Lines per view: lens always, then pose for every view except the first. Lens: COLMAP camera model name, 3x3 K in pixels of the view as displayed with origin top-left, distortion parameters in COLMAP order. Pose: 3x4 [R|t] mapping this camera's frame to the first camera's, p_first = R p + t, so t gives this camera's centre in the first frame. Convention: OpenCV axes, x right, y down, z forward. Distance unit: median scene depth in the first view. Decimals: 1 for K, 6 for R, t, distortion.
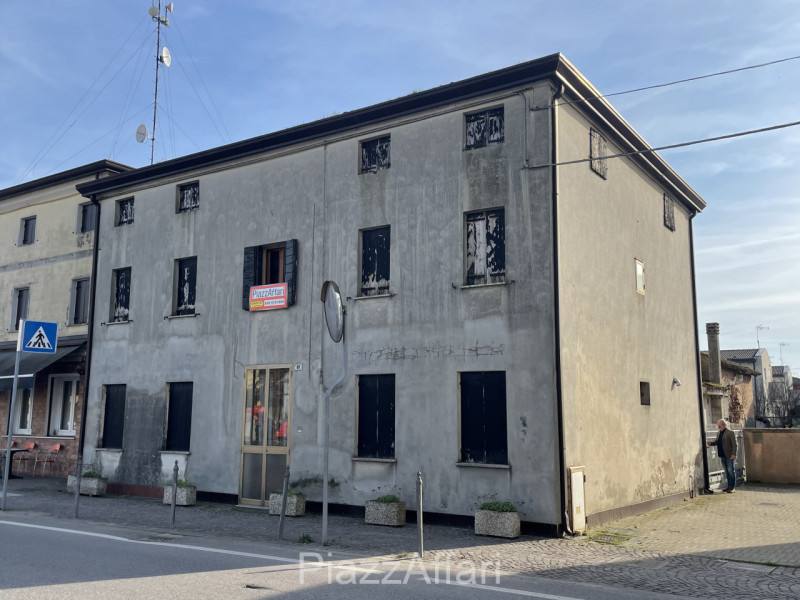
lens RADIAL K [[679.3, 0, 404.2], [0, 679.3, 301.2], [0, 0, 1]] dist [0.059660, -0.040665]
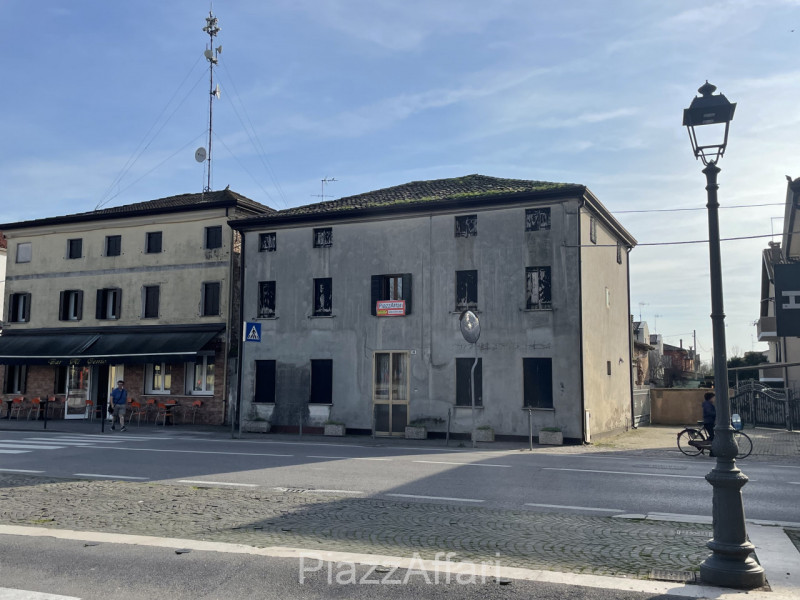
lens RADIAL K [[679.3, 0, 397.0], [0, 679.3, 298.4], [0, 0, 1]] dist [0.059660, -0.040665]
pose [[0.989276, 0.016286, 0.145148, -0.425626], [-0.023608, 0.998526, 0.048867, -0.109943], [-0.144138, -0.051769, 0.988203, -0.596960]]
